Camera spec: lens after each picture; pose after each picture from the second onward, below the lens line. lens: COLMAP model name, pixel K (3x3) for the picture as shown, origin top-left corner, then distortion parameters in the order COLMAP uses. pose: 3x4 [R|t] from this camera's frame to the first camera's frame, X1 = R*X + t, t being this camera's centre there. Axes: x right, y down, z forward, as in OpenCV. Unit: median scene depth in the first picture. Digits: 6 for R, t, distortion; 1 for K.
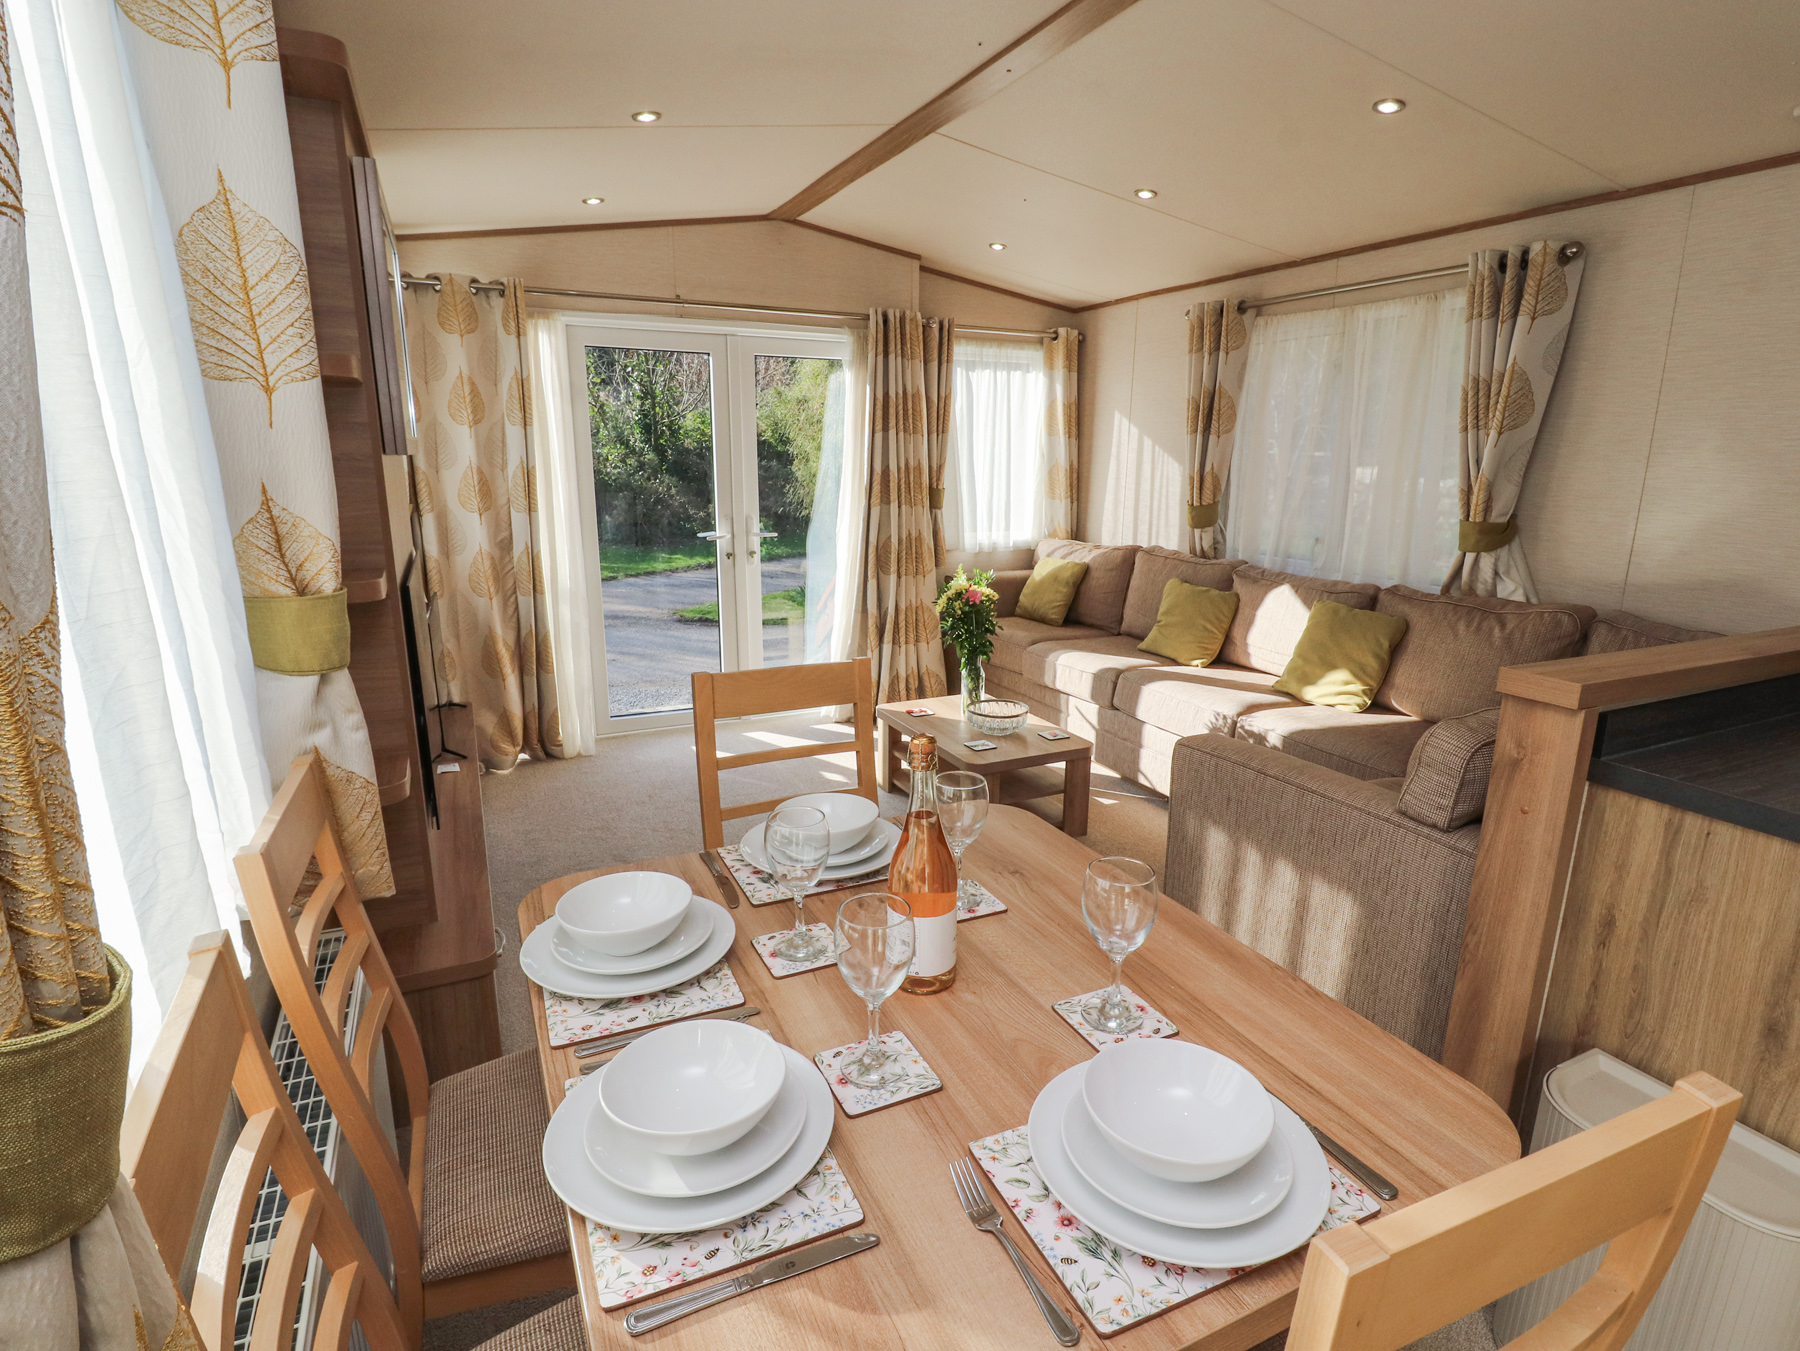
lens RADIAL K [[936.2, 0, 906.6], [0, 936.2, 693.3], [0, 0, 1]] dist [0.006146, -0.014435]
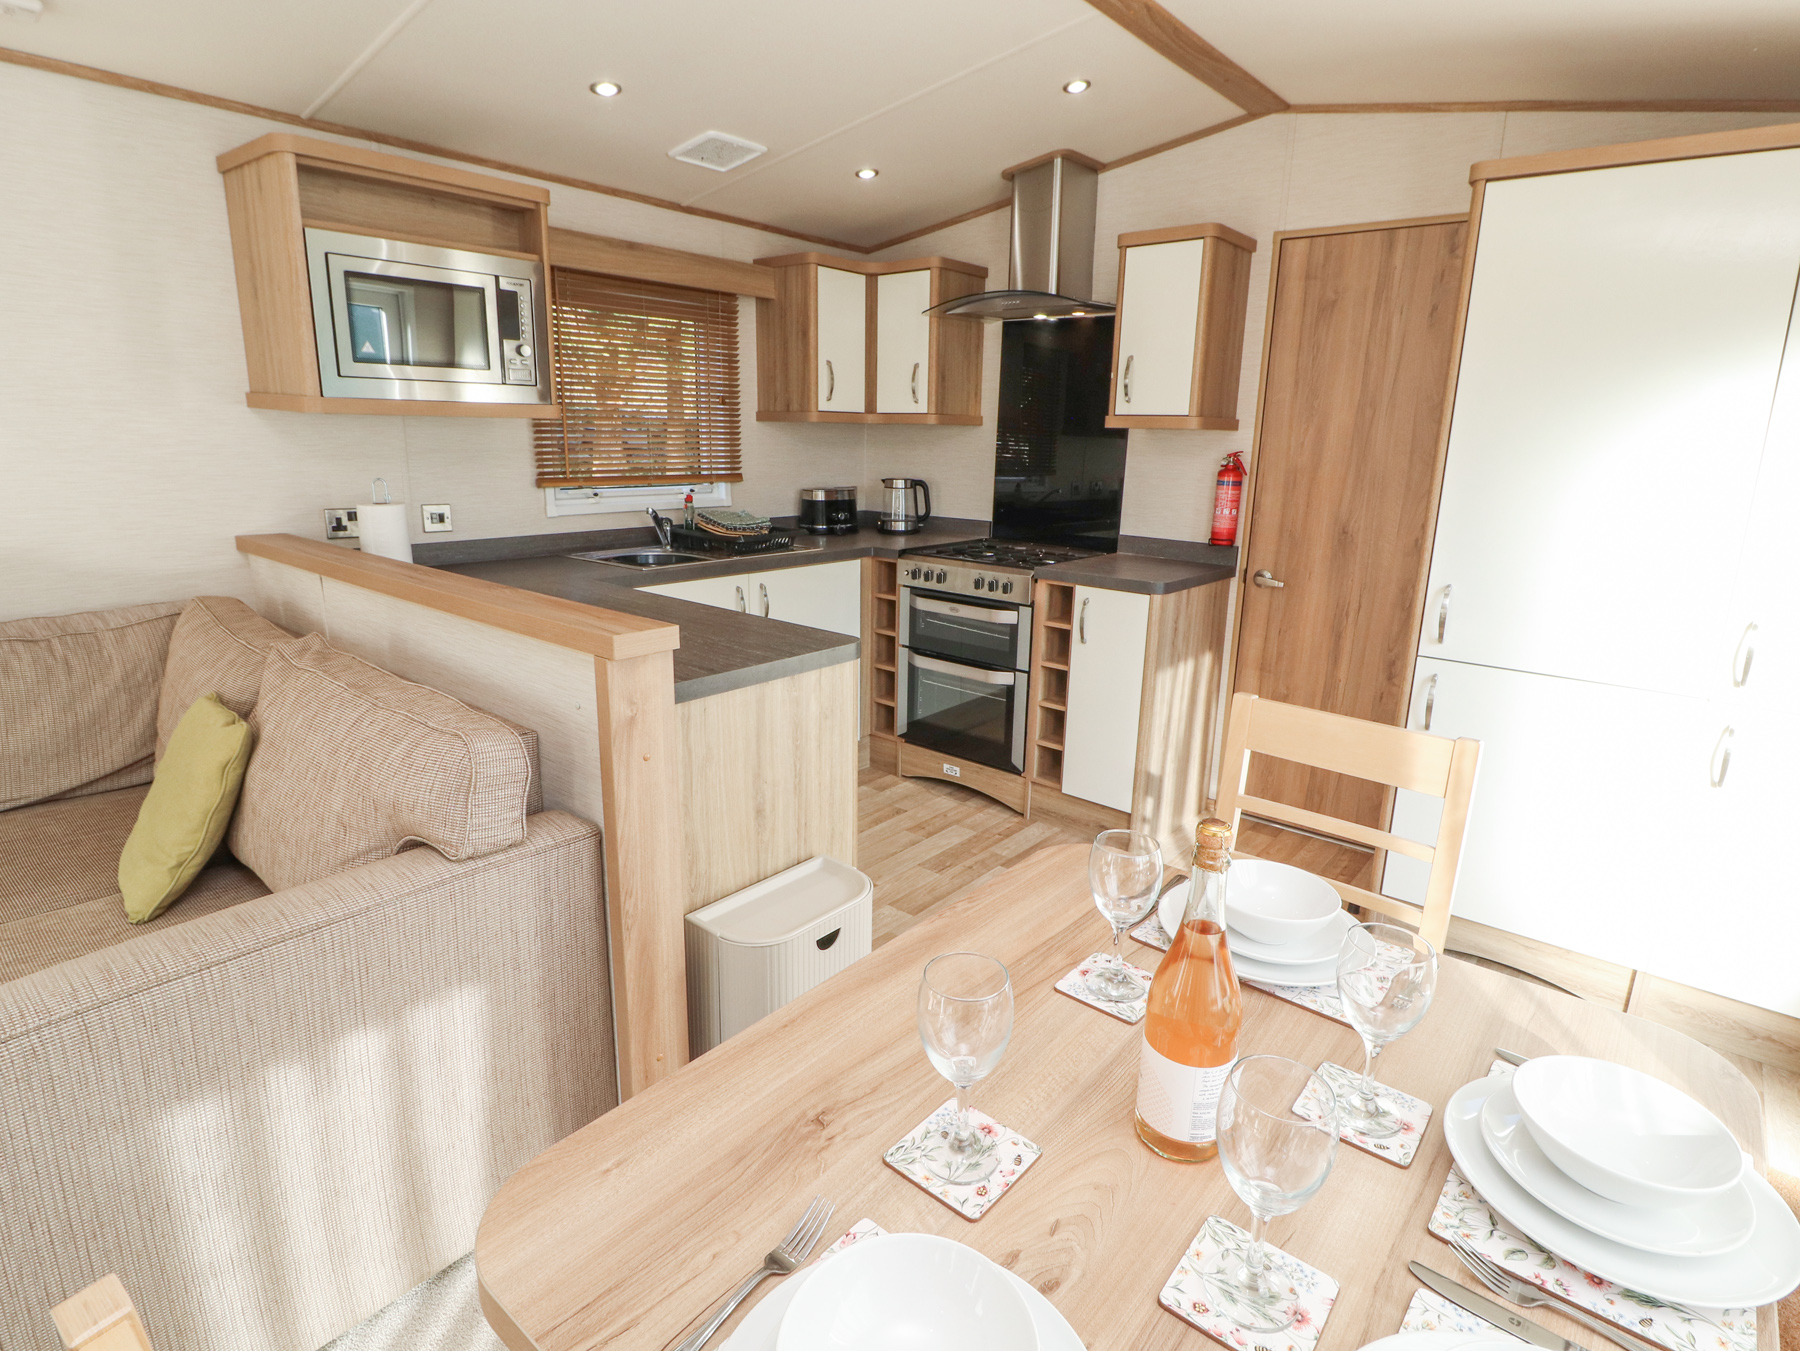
lens RADIAL K [[936.2, 0, 918.1], [0, 936.2, 657.7], [0, 0, 1]] dist [0.006146, -0.014435]
pose [[-0.422539, -0.233934, 0.875634, -0.124341], [0.200967, 0.917884, 0.342199, -0.093722], [-0.883783, 0.320566, -0.340828, 0.356857]]
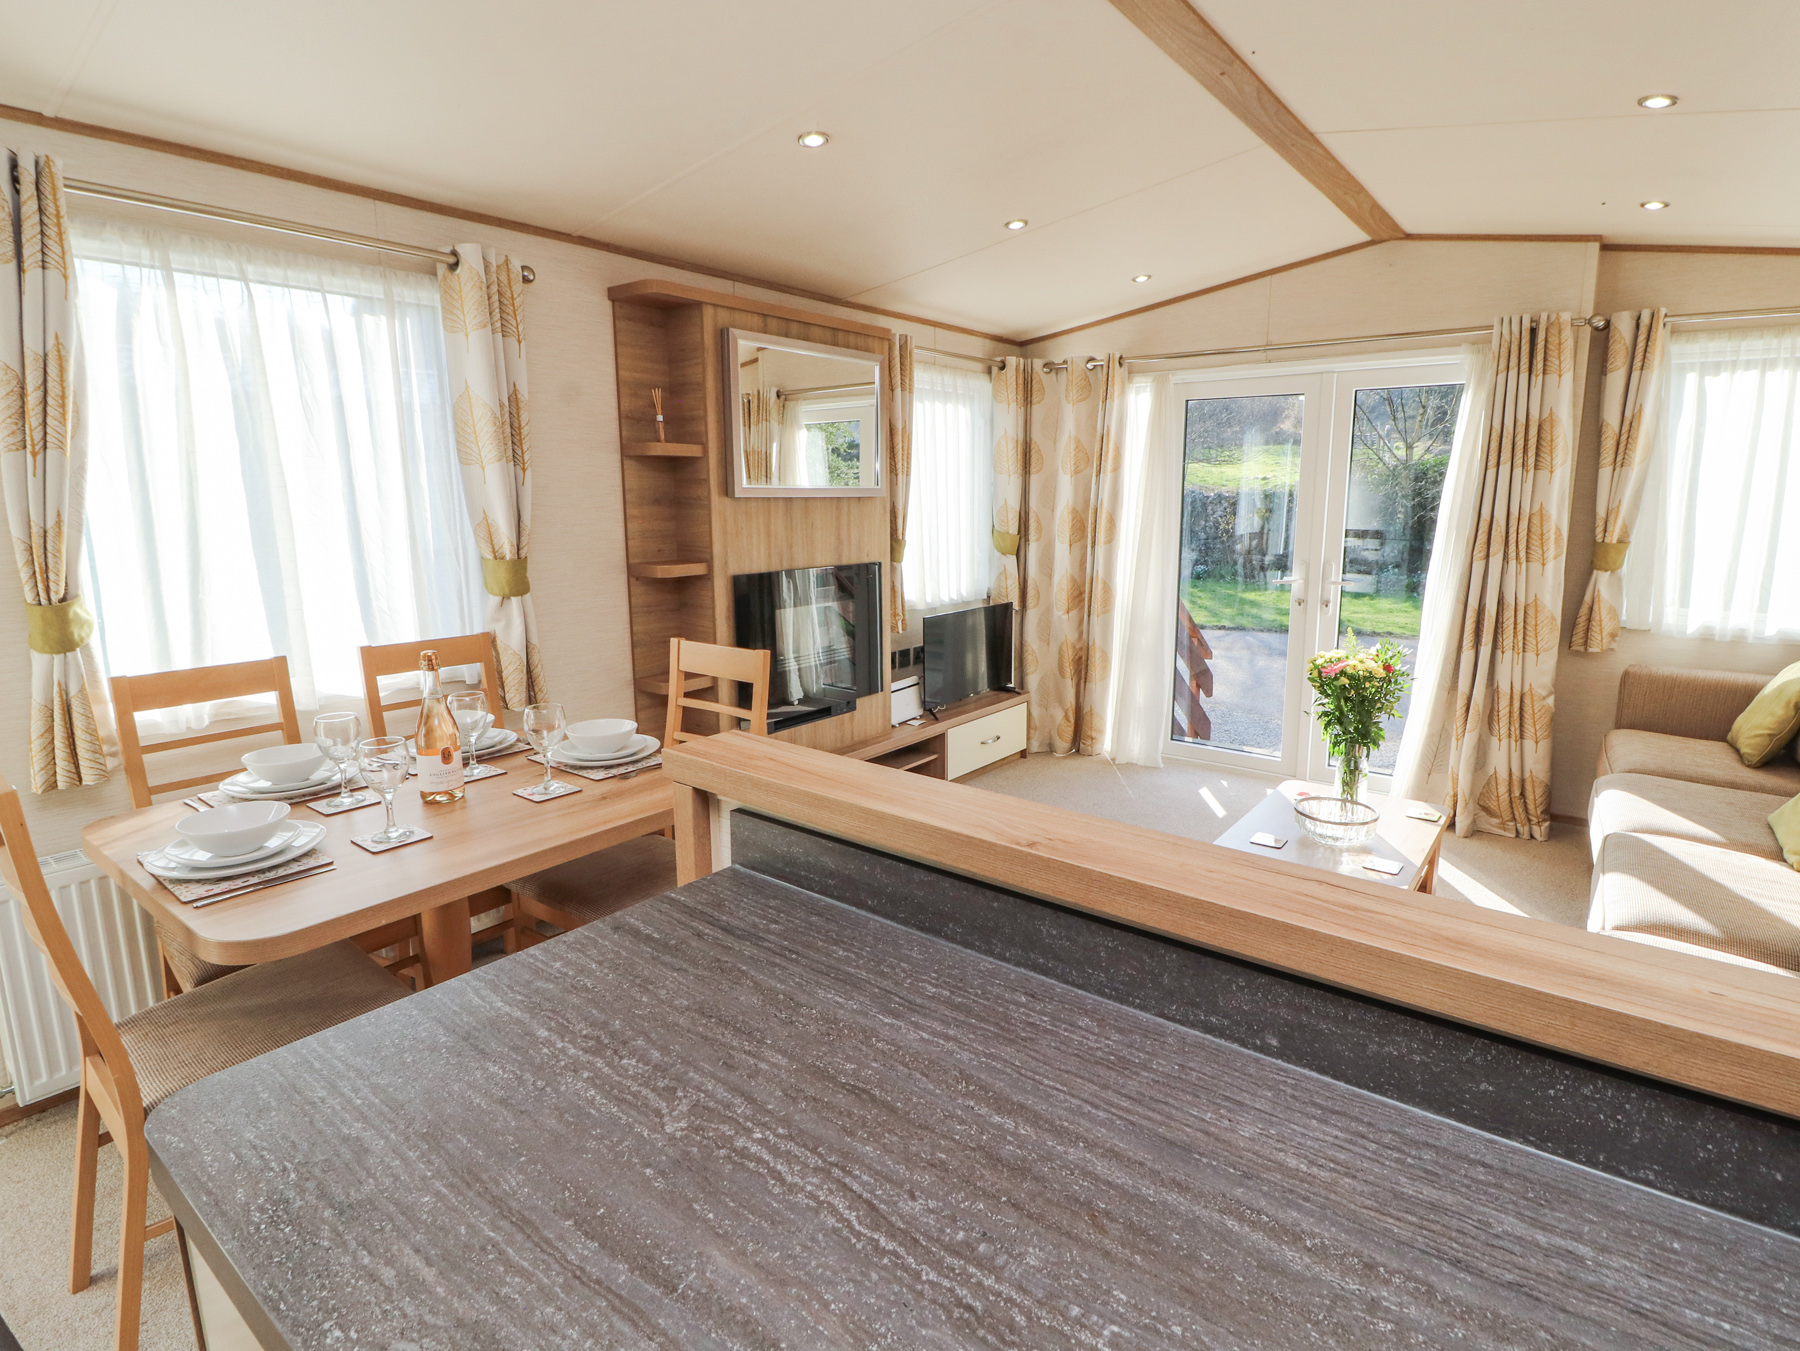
lens RADIAL K [[936.2, 0, 909.7], [0, 936.2, 678.3], [0, 0, 1]] dist [0.006146, -0.014435]
pose [[0.450019, 0.165275, -0.877592, 0.509031], [-0.219289, 0.973087, 0.070810, -0.057750], [0.865676, 0.160580, 0.474151, 0.240174]]
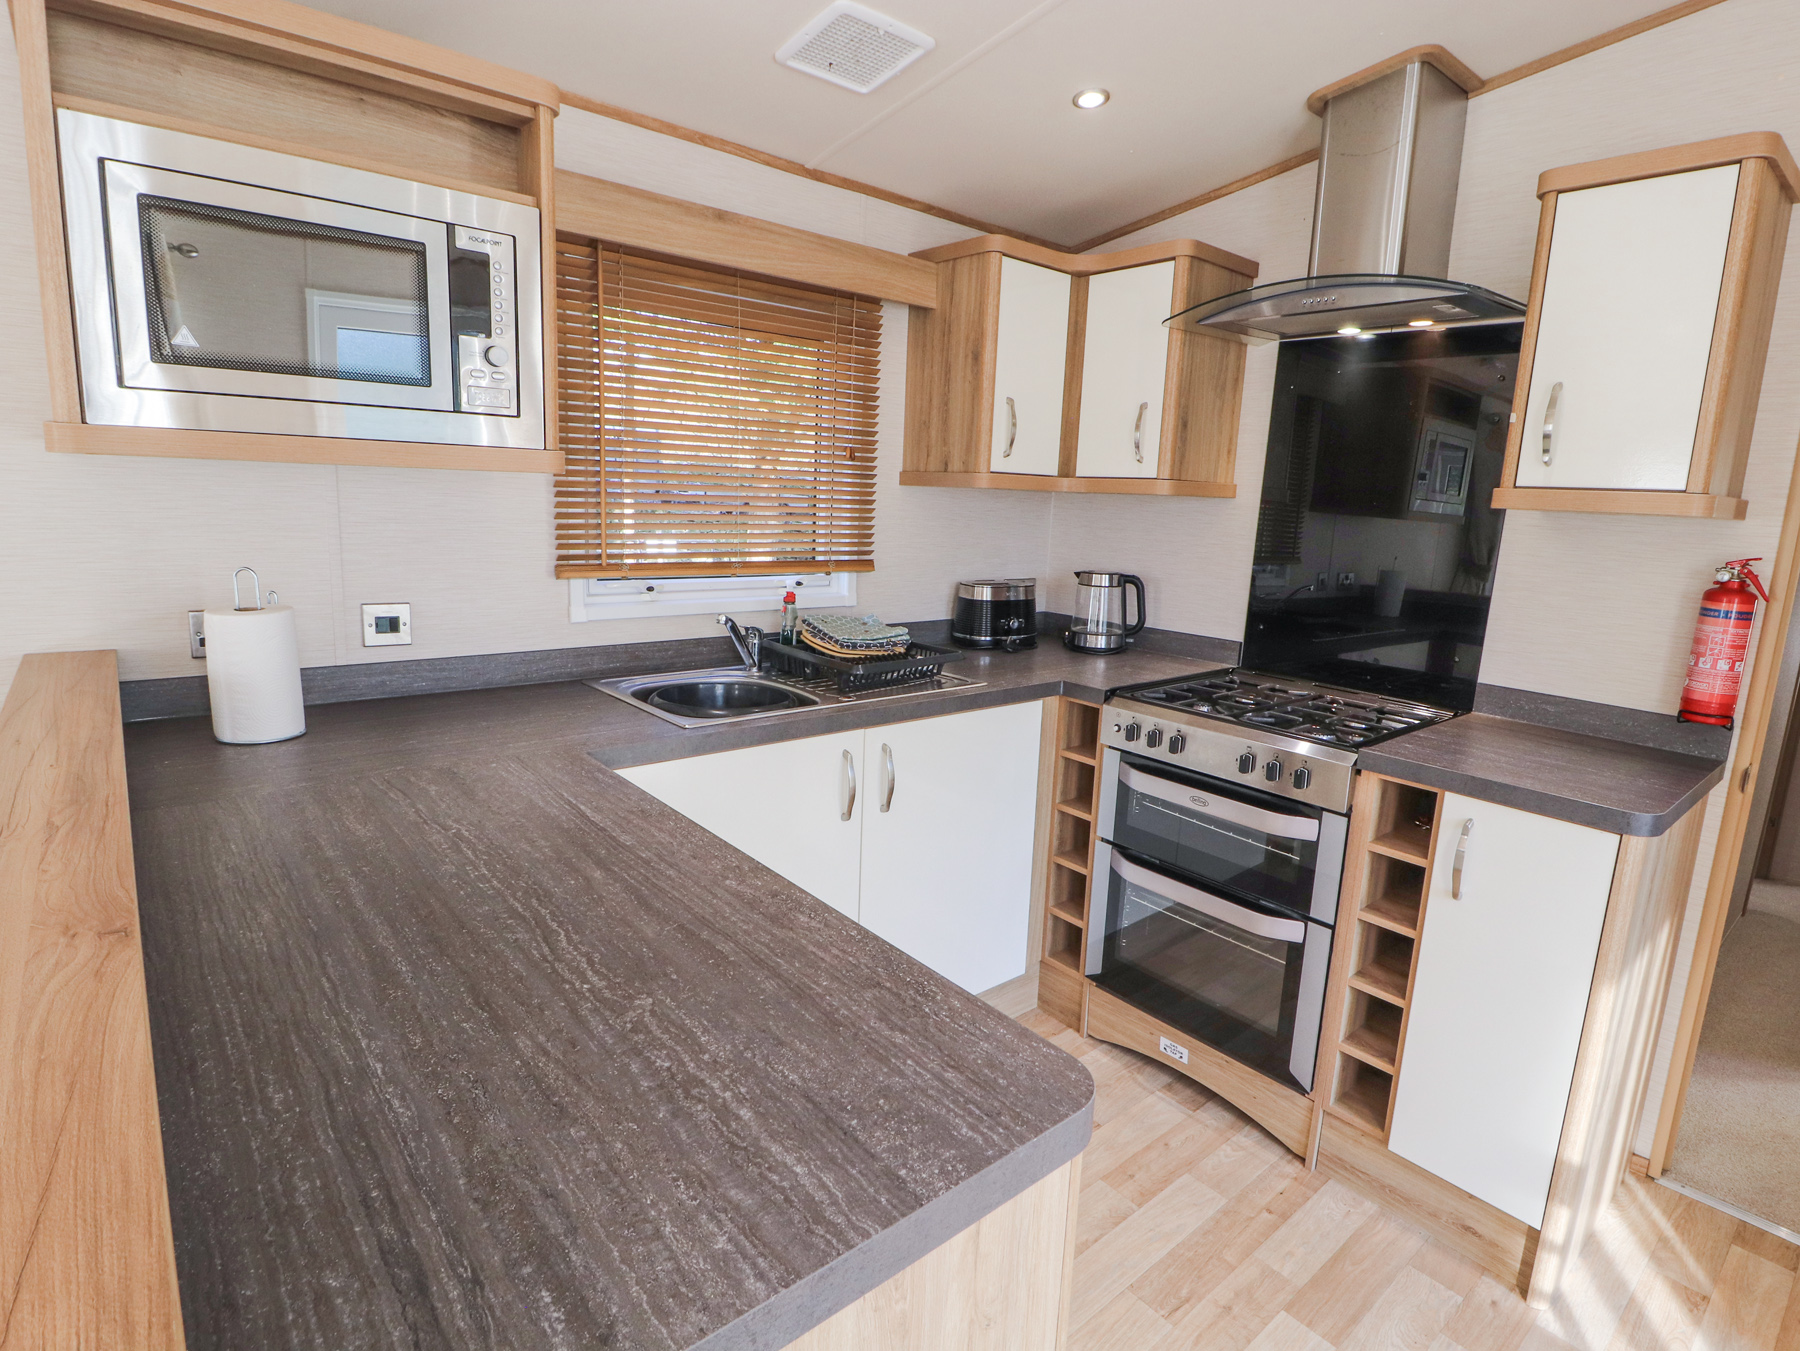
lens RADIAL K [[936.2, 0, 919.3], [0, 936.2, 662.6], [0, 0, 1]] dist [0.006146, -0.014435]
pose [[-0.267560, -0.197125, 0.943161, 0.173937], [0.195844, 0.947291, 0.253546, -0.068417], [-0.943428, 0.252551, -0.214852, 0.263936]]
